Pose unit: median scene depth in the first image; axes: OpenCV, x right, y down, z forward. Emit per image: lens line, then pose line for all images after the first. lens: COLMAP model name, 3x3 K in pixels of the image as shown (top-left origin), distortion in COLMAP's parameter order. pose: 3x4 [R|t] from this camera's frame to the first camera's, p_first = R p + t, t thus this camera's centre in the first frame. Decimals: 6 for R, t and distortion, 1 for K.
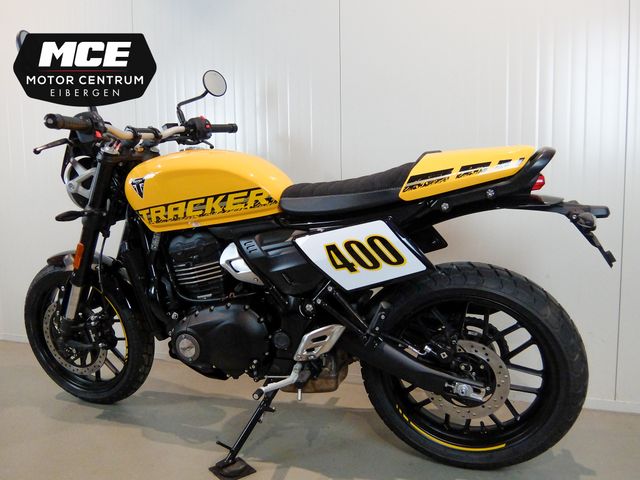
lens RADIAL K [[496.3, 0, 323.6], [0, 496.3, 237.7], [0, 0, 1]] dist [-0.022407, -0.002997]
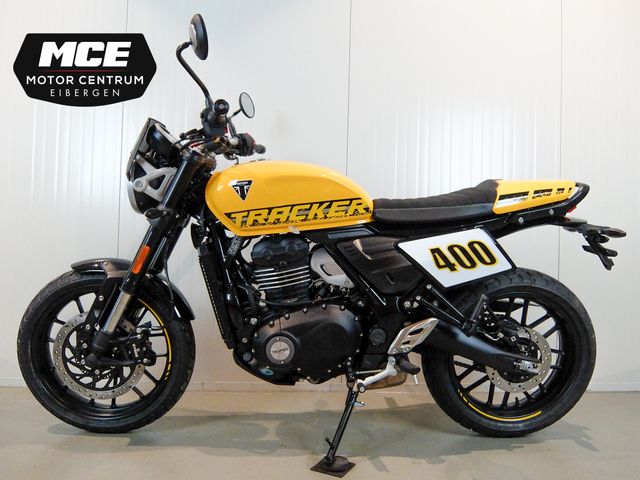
lens RADIAL K [[492.5, 0, 320.6], [0, 492.5, 236.6], [0, 0, 1]] dist [-0.032396, -0.005894]
pose [[0.918773, 0.048552, 0.391788, -0.630790], [-0.006171, 0.994054, -0.108717, 0.104822], [-0.394737, 0.097469, 0.913610, 0.029422]]
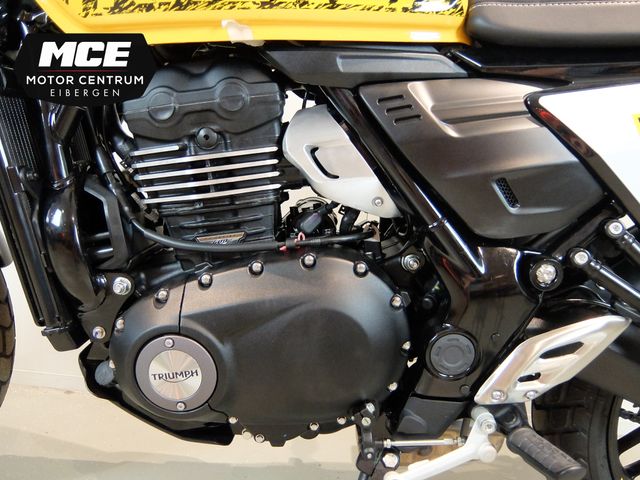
lens RADIAL K [[496.3, 0, 323.6], [0, 496.3, 237.7], [0, 0, 1]] dist [-0.022407, -0.002997]
pose [[0.926644, 0.081588, 0.366981, -0.329506], [-0.081463, 0.996550, -0.015857, 0.126660], [-0.367008, -0.015202, 0.930093, 0.658839]]
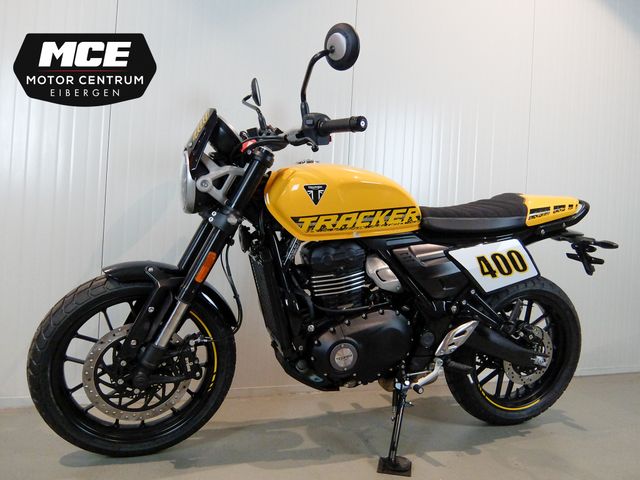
lens RADIAL K [[496.3, 0, 323.6], [0, 496.3, 237.7], [0, 0, 1]] dist [-0.022407, -0.002997]
pose [[0.768508, 0.059147, 0.637100, -1.005340], [-0.005402, 0.996283, -0.085976, 0.070720], [-0.639817, 0.062632, 0.765971, 0.251336]]
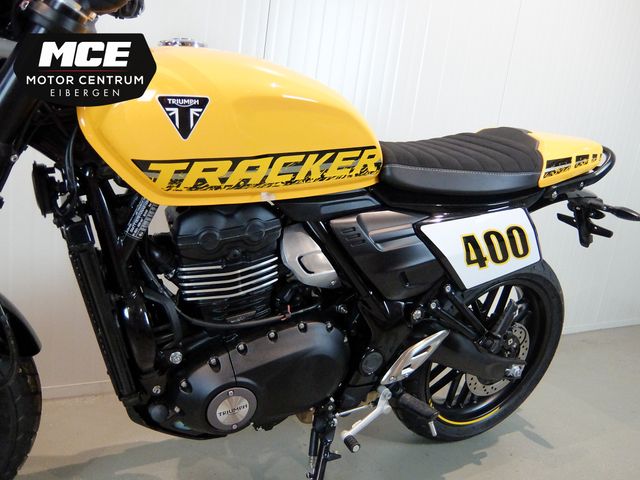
lens RADIAL K [[496.3, 0, 323.6], [0, 496.3, 237.7], [0, 0, 1]] dist [-0.022407, -0.002997]
pose [[0.651864, -0.046741, 0.756894, -0.660544], [-0.073826, 0.989446, 0.124683, -0.057232], [-0.754734, -0.137155, 0.641534, 0.604304]]
